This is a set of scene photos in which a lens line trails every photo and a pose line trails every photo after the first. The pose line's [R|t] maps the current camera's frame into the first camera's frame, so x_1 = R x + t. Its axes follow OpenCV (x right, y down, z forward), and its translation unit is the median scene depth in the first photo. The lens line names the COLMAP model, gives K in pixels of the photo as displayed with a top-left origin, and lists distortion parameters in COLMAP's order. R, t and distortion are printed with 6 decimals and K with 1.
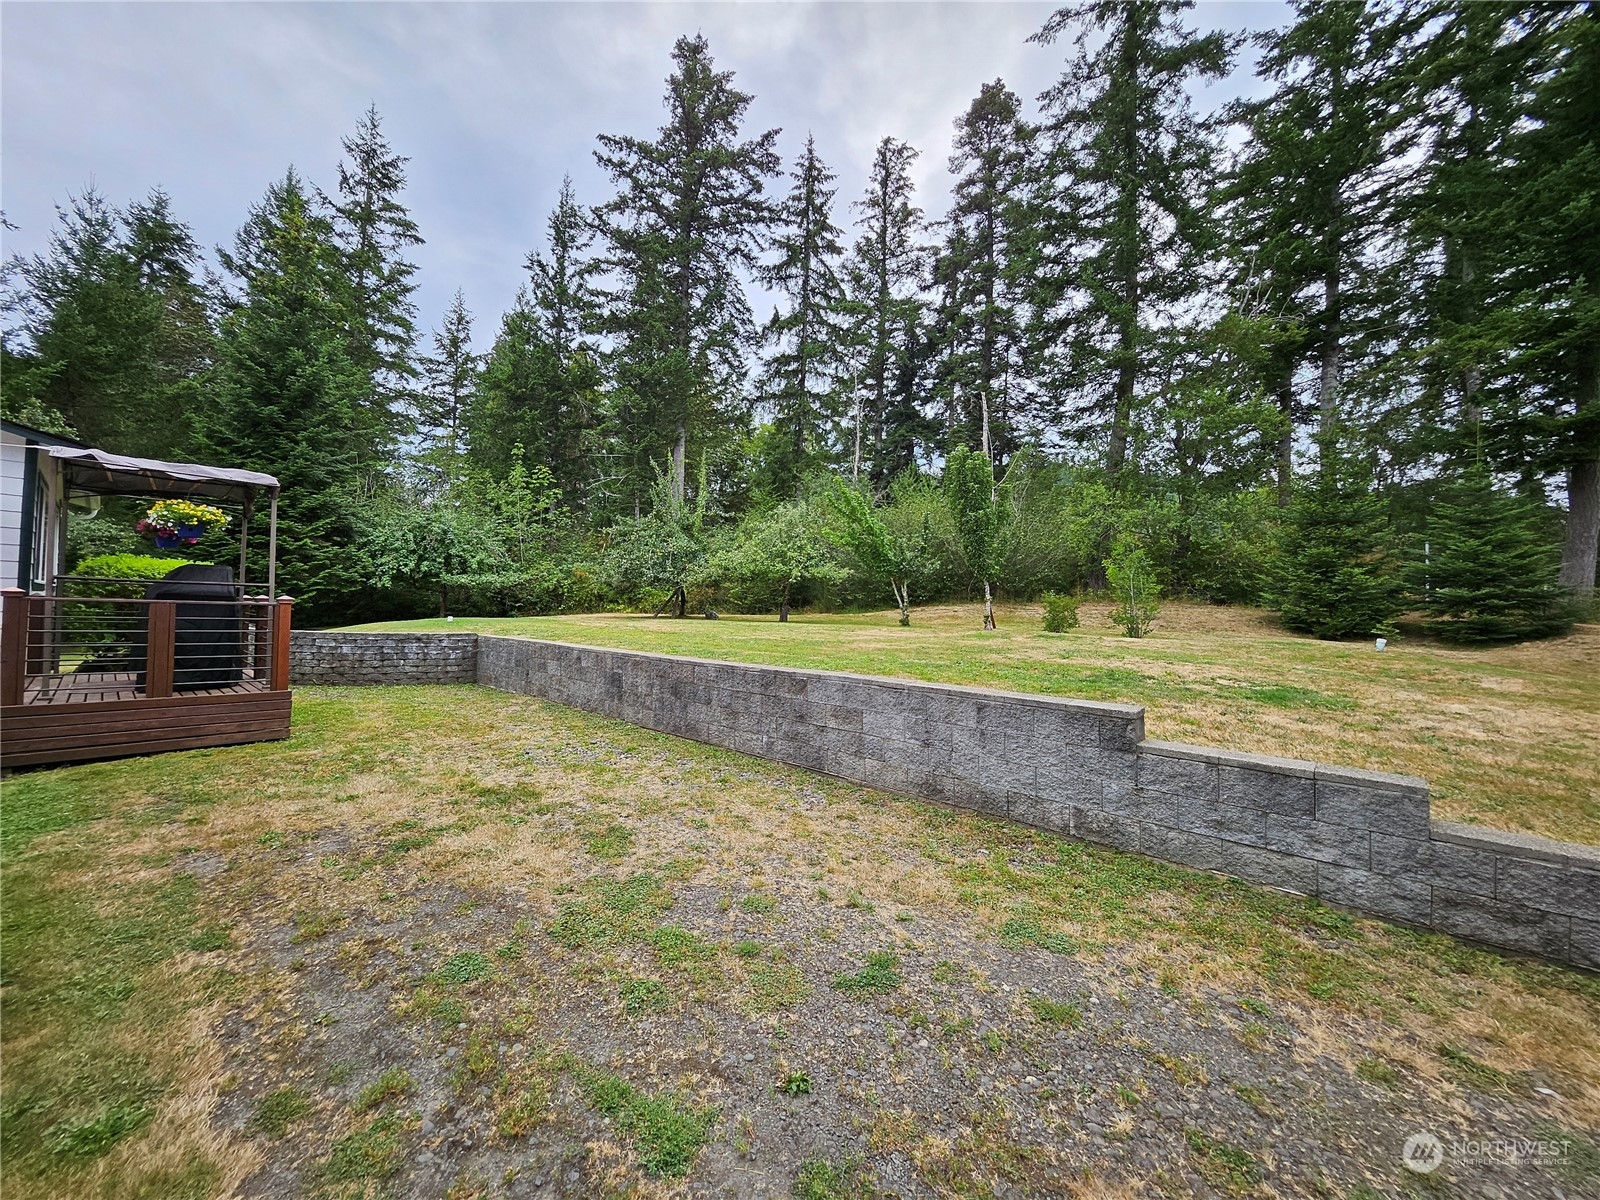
lens RADIAL K [[627.9, 0, 775.7], [0, 627.9, 596.4], [0, 0, 1]] dist [0.000930, -0.001081]
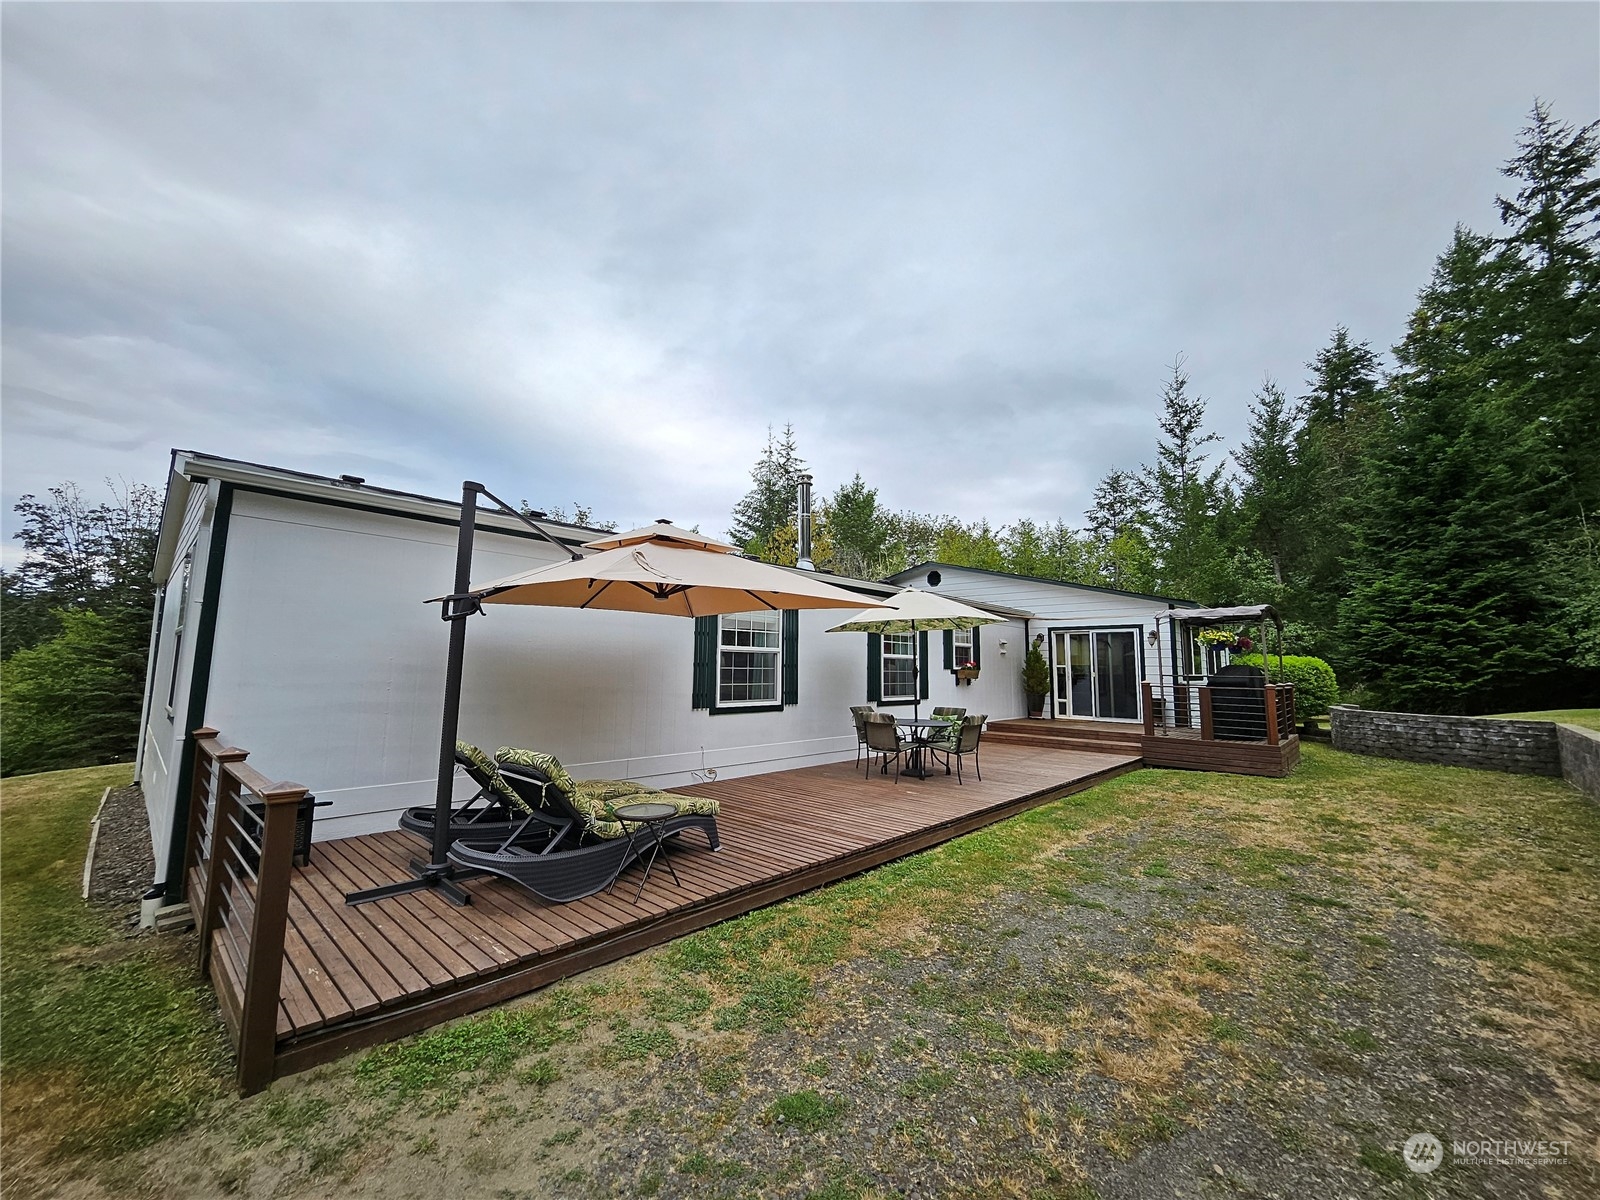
lens RADIAL K [[627.9, 0, 775.7], [0, 627.9, 596.4], [0, 0, 1]] dist [0.000930, -0.001081]
pose [[-0.019390, -0.138076, -0.990232, 0.215616], [0.009293, 0.990350, -0.138274, -0.003007], [0.999769, -0.011884, -0.017920, -0.052914]]
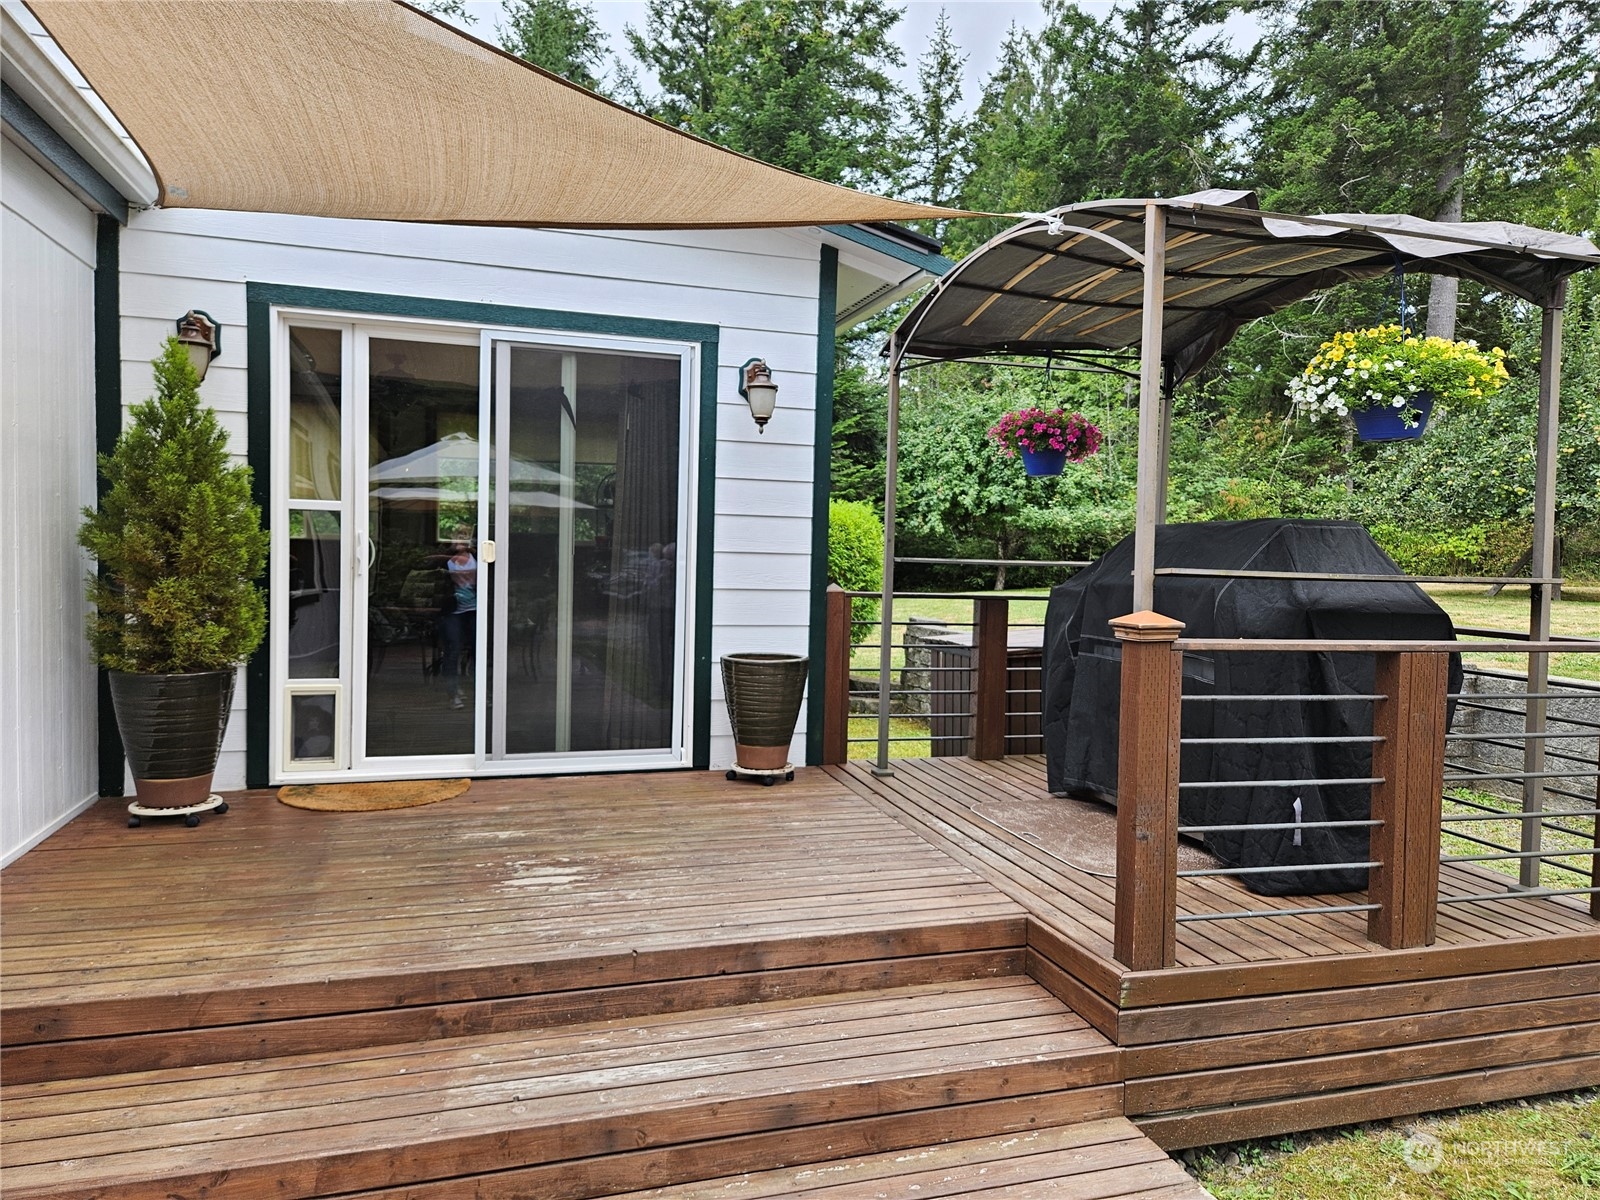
lens RADIAL K [[1073.6, 0, 800.0], [0, 1073.6, 600.0], [0, 0, 1]] dist [0.026389, -0.000143]
pose [[0.864520, 0.019797, -0.502208, -0.225911], [0.010596, 0.998284, 0.057593, -0.011082], [0.502487, -0.055112, 0.862827, 0.090744]]
